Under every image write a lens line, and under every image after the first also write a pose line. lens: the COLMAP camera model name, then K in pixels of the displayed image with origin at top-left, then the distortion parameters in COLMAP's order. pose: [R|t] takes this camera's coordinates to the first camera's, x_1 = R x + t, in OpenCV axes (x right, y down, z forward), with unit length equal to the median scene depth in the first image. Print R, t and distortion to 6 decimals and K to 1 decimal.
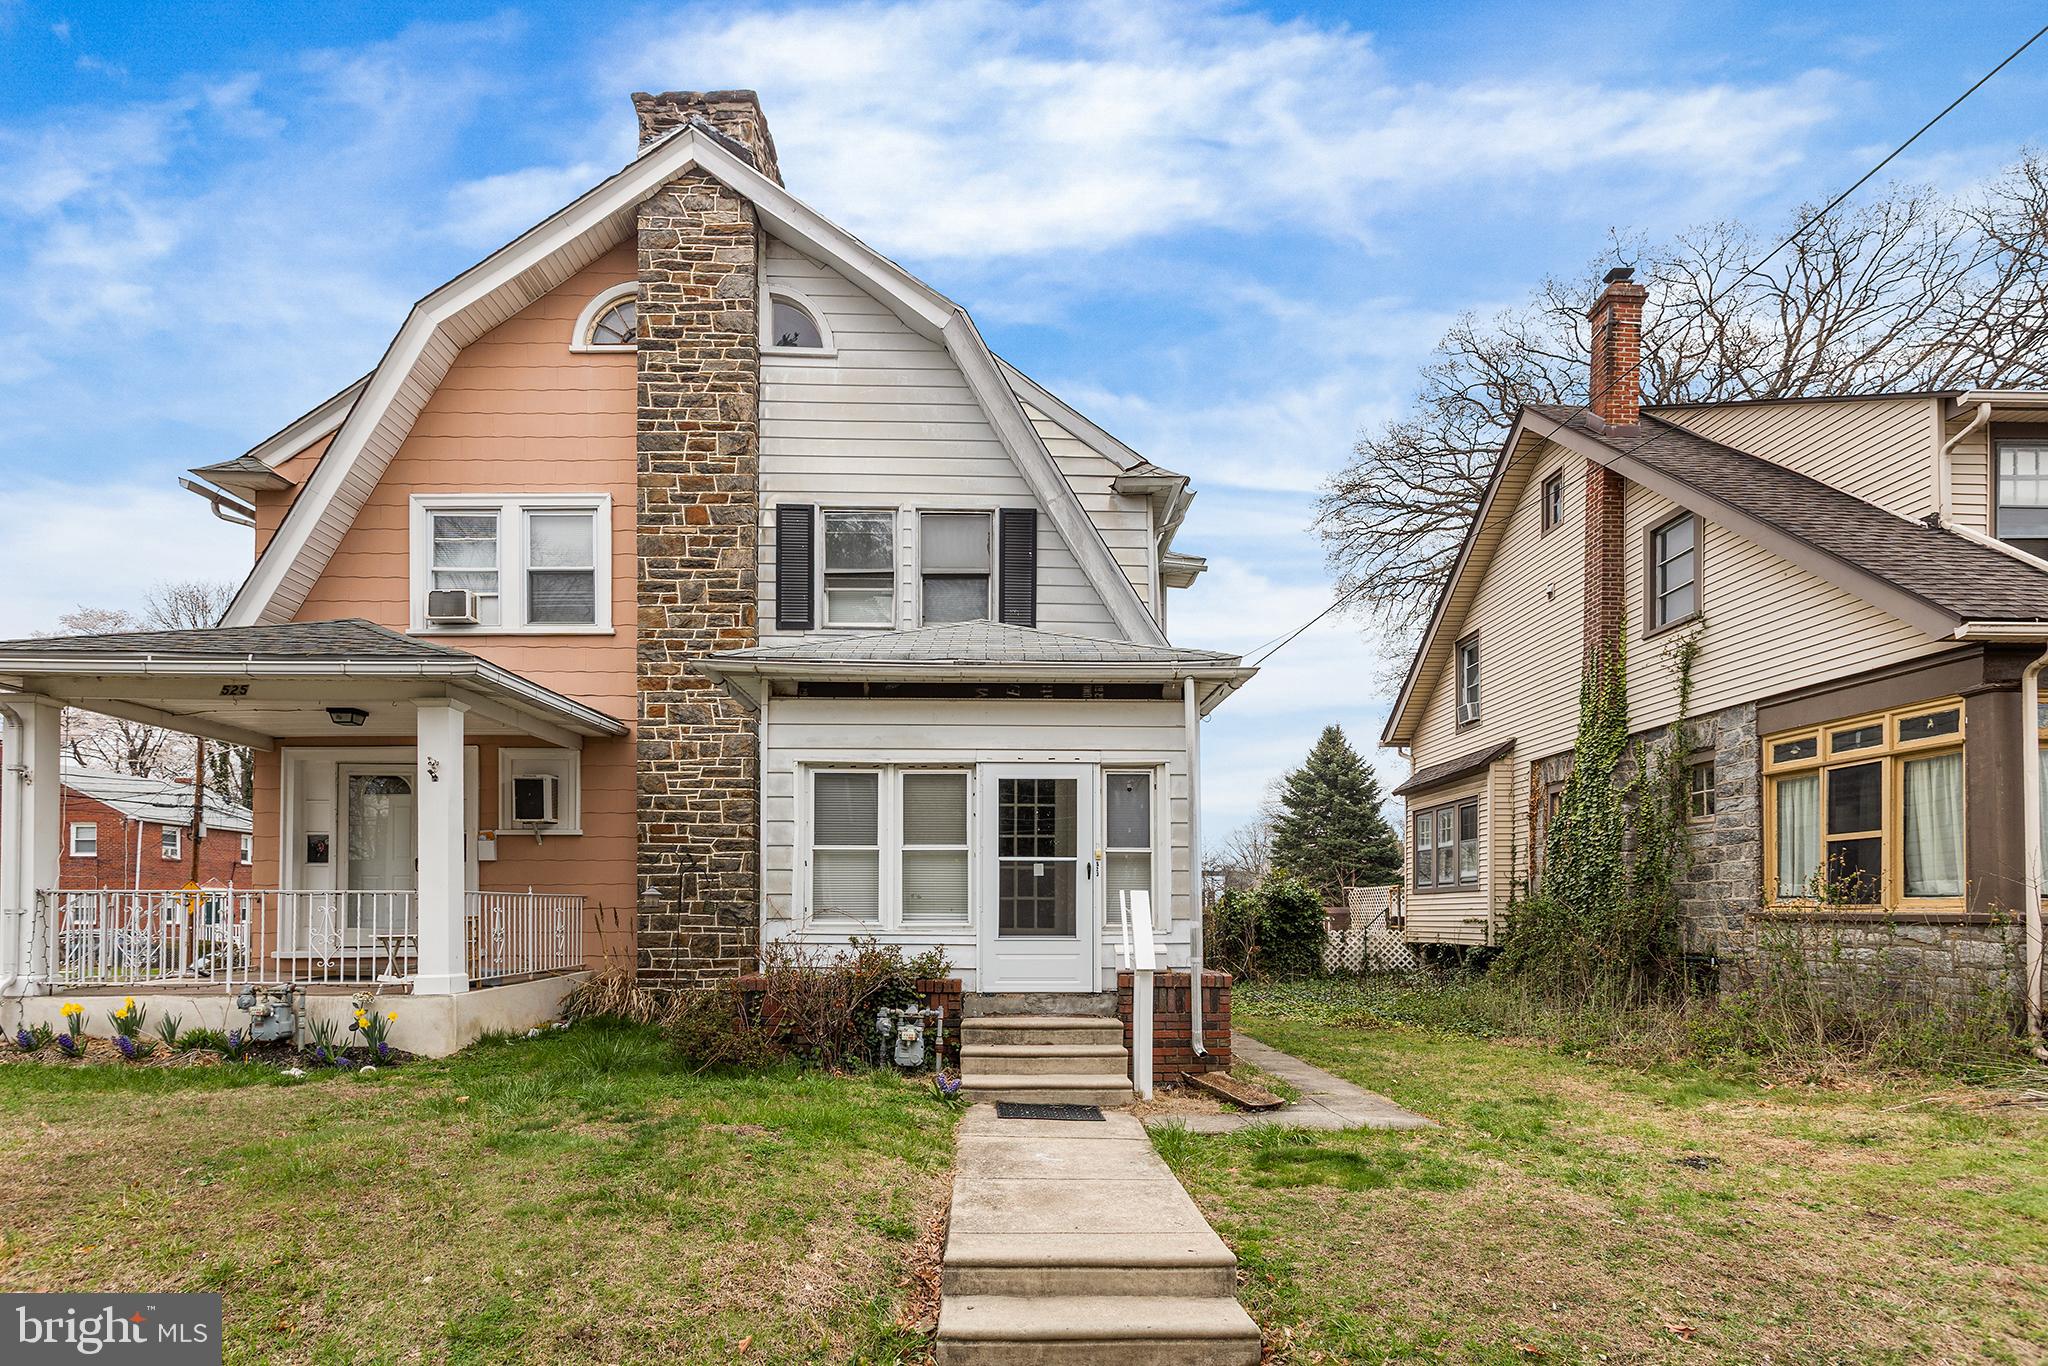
lens RADIAL K [[990.8, 0, 1022.3], [0, 990.8, 662.9], [0, 0, 1]] dist [0.001102, 0.001146]
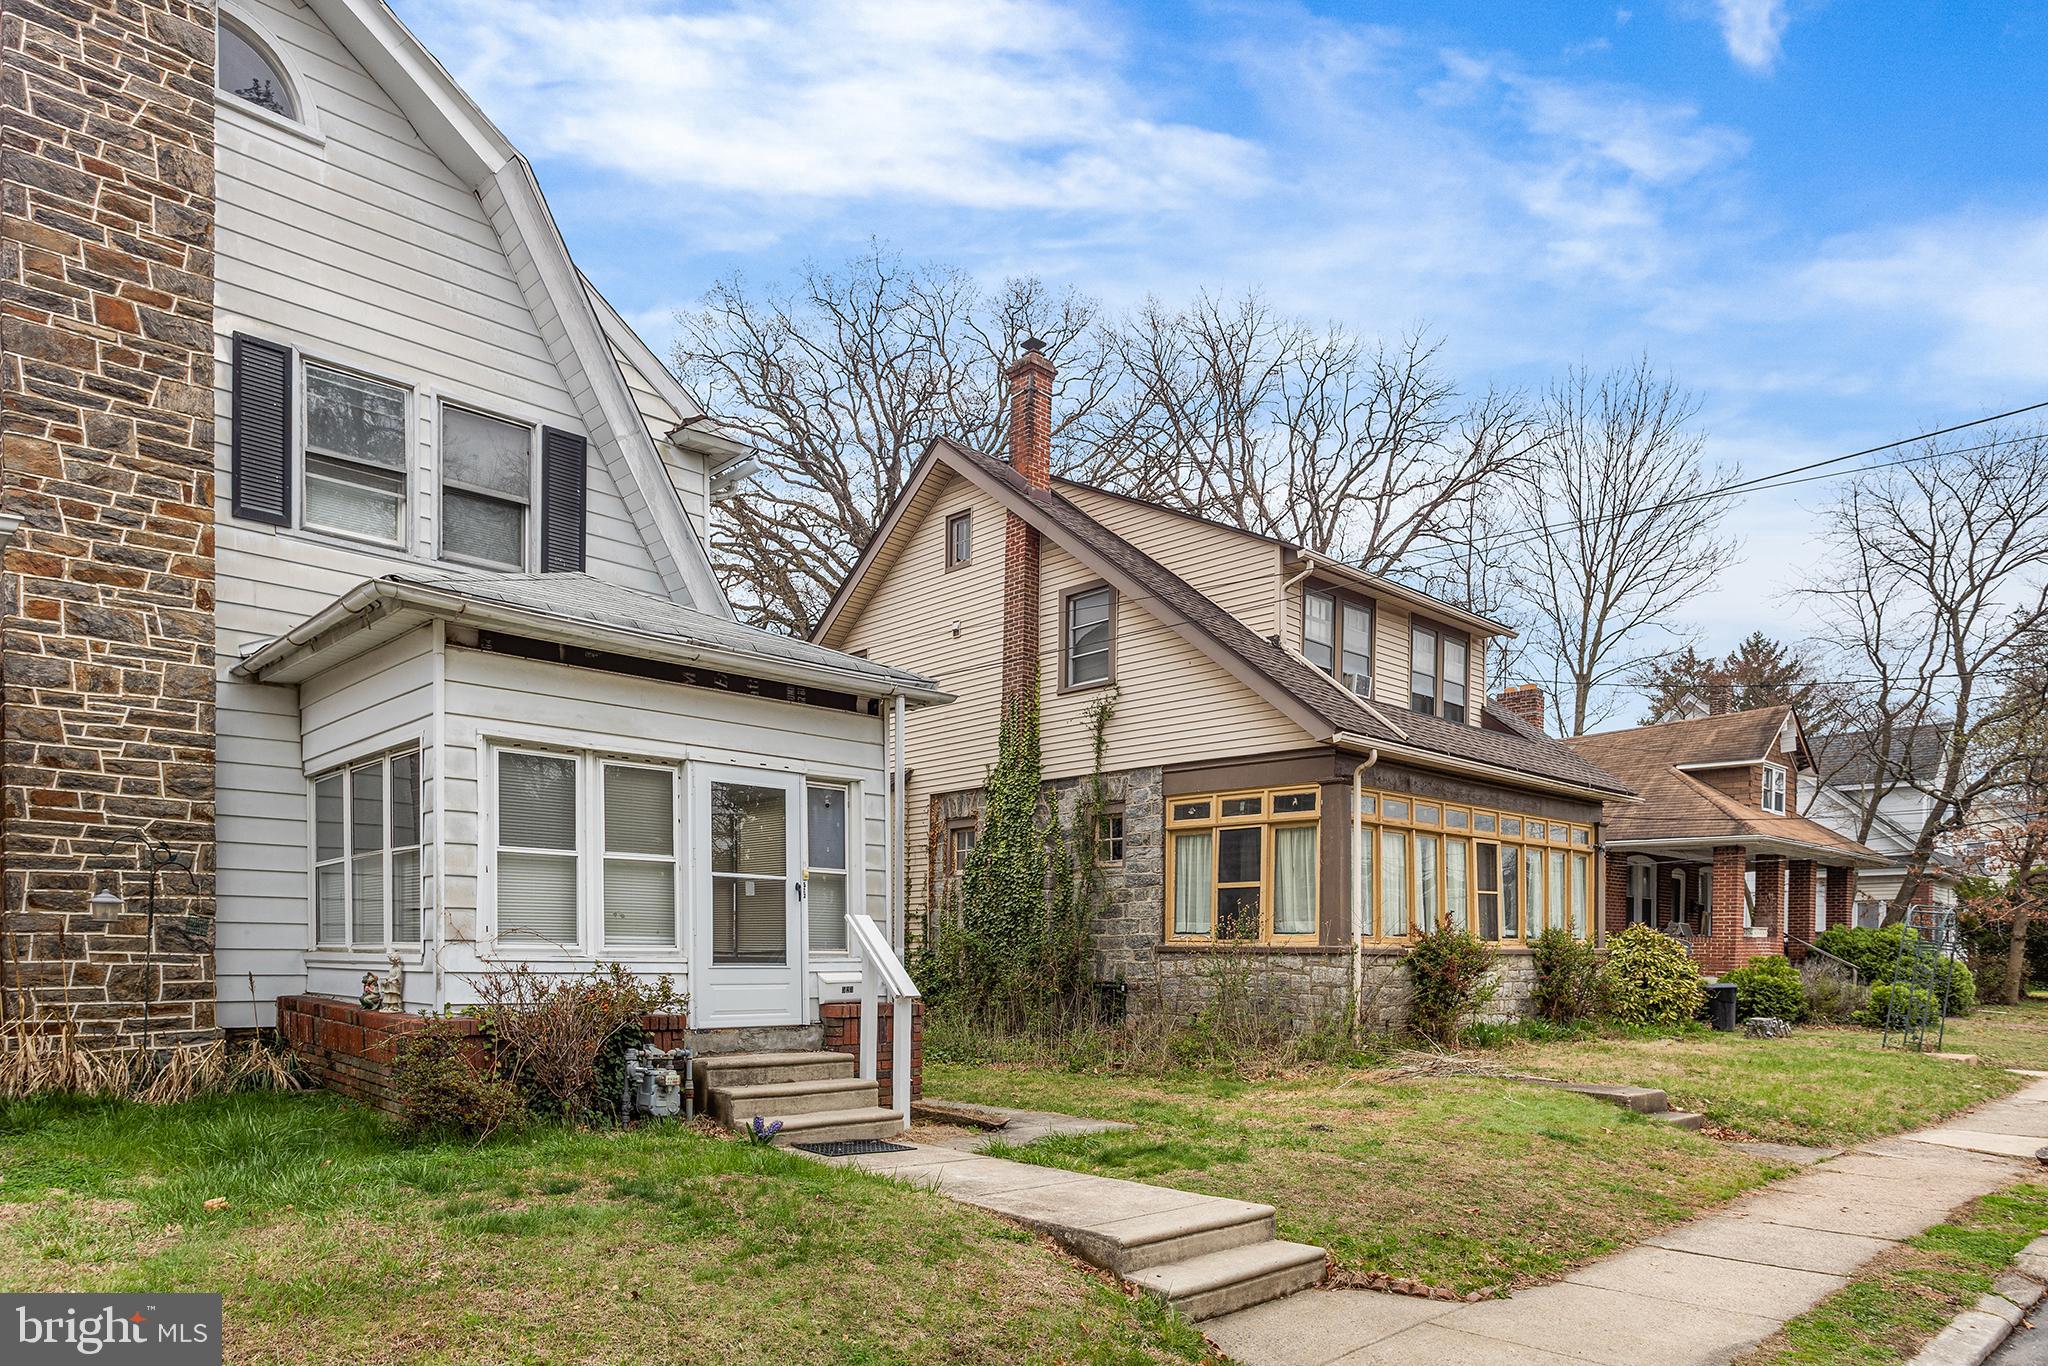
lens RADIAL K [[1269.9, 0, 927.7], [0, 1269.9, 575.8], [0, 0, 1]] dist [-0.001005, 0.000942]
pose [[0.751895, 0.193013, 0.630397, -0.474727], [-0.167459, 0.980739, -0.100545, 0.015319], [-0.637661, -0.029966, 0.769734, 0.019946]]
